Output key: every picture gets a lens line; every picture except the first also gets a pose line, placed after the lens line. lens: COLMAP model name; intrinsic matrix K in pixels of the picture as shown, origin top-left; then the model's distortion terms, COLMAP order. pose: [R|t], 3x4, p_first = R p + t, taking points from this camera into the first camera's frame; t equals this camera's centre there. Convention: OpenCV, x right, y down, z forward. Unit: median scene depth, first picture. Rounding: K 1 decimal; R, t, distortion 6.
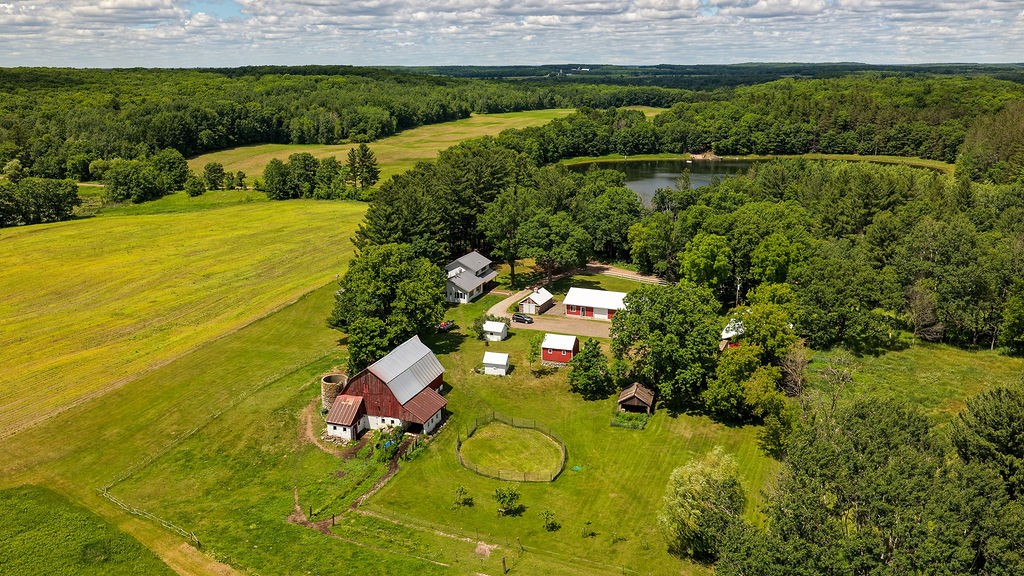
lens RADIAL K [[846.7, 0, 512.0], [0, 846.7, 288.0], [0, 0, 1]] dist [-0.017911, 0.055996]
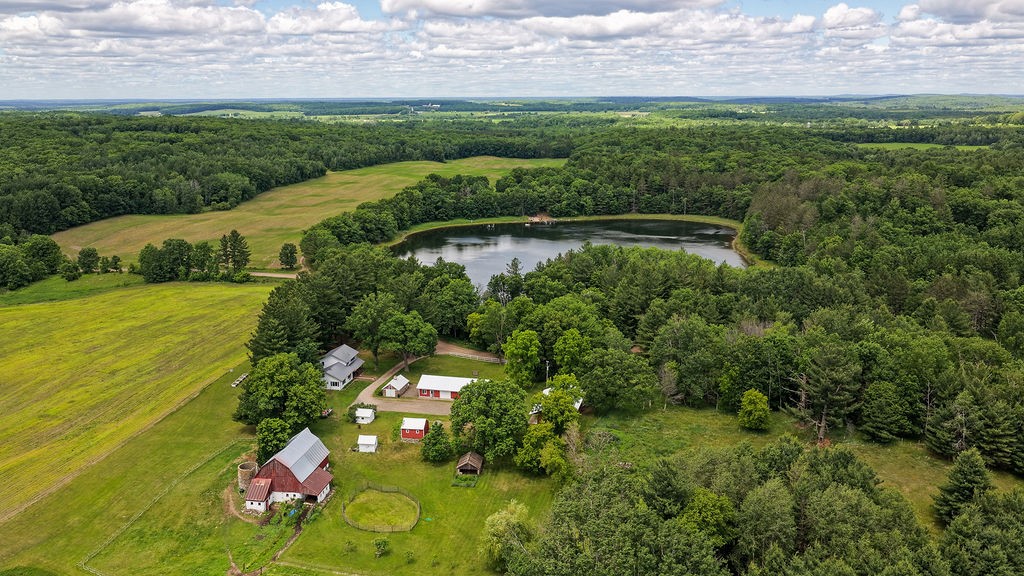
lens RADIAL K [[846.7, 0, 512.0], [0, 846.7, 288.0], [0, 0, 1]] dist [-0.017911, 0.055996]
pose [[0.985498, -0.038082, 0.165356, -0.005246], [0.043809, 0.998555, -0.031126, -0.107289], [-0.163932, 0.037919, 0.985743, -0.382443]]
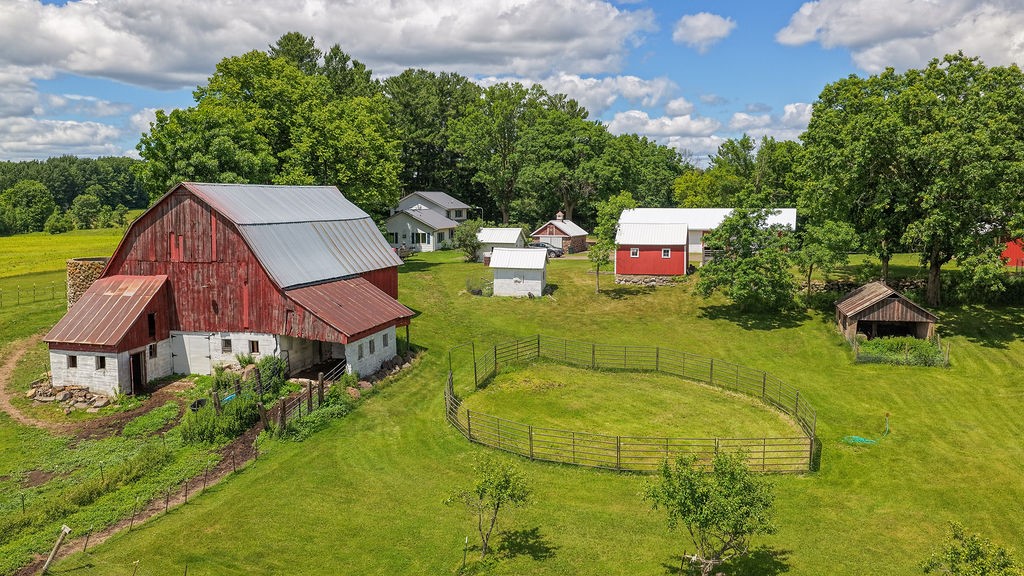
lens RADIAL K [[846.7, 0, 512.0], [0, 846.7, 288.0], [0, 0, 1]] dist [-0.017911, 0.055996]
pose [[0.997236, -0.006021, 0.074051, -0.055003], [0.017425, 0.987863, -0.154348, 0.165826], [-0.072223, 0.155212, 0.985238, 0.572836]]
